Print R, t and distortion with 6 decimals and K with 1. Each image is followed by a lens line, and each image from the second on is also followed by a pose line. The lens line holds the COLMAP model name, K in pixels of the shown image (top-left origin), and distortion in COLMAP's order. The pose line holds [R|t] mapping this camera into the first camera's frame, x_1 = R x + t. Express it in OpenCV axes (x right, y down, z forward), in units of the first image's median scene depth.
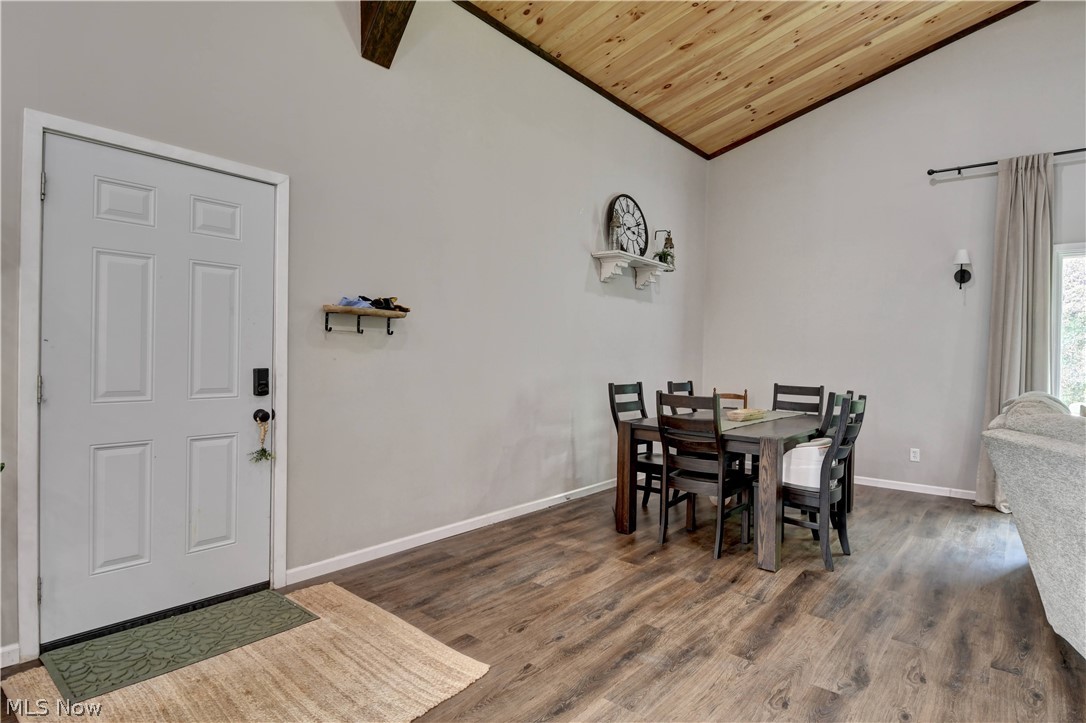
lens RADIAL K [[561.7, 0, 547.6], [0, 561.7, 357.7], [0, 0, 1]] dist [0.002330, -0.019508]
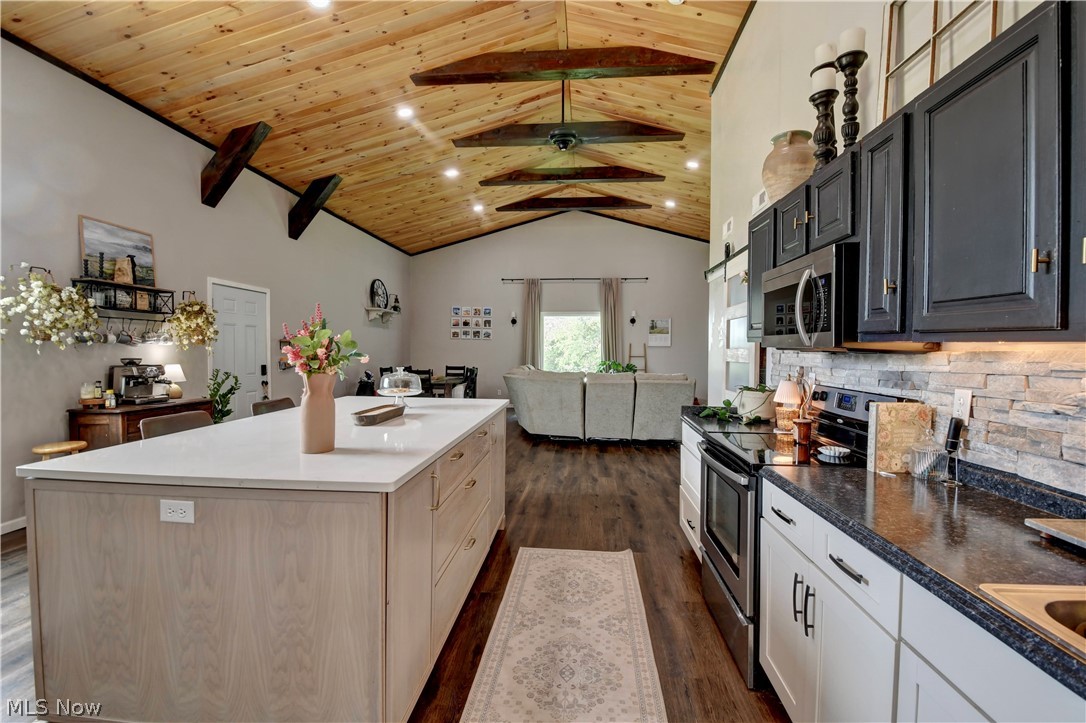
lens RADIAL K [[481.4, 0, 543.0], [0, 481.4, 361.5], [0, 0, 1]] dist [0.000344, -0.000123]
pose [[0.822632, -0.030272, 0.567767, -0.426720], [0.017740, 0.999462, 0.027586, -0.020919], [-0.568297, -0.012621, 0.822727, -0.933434]]
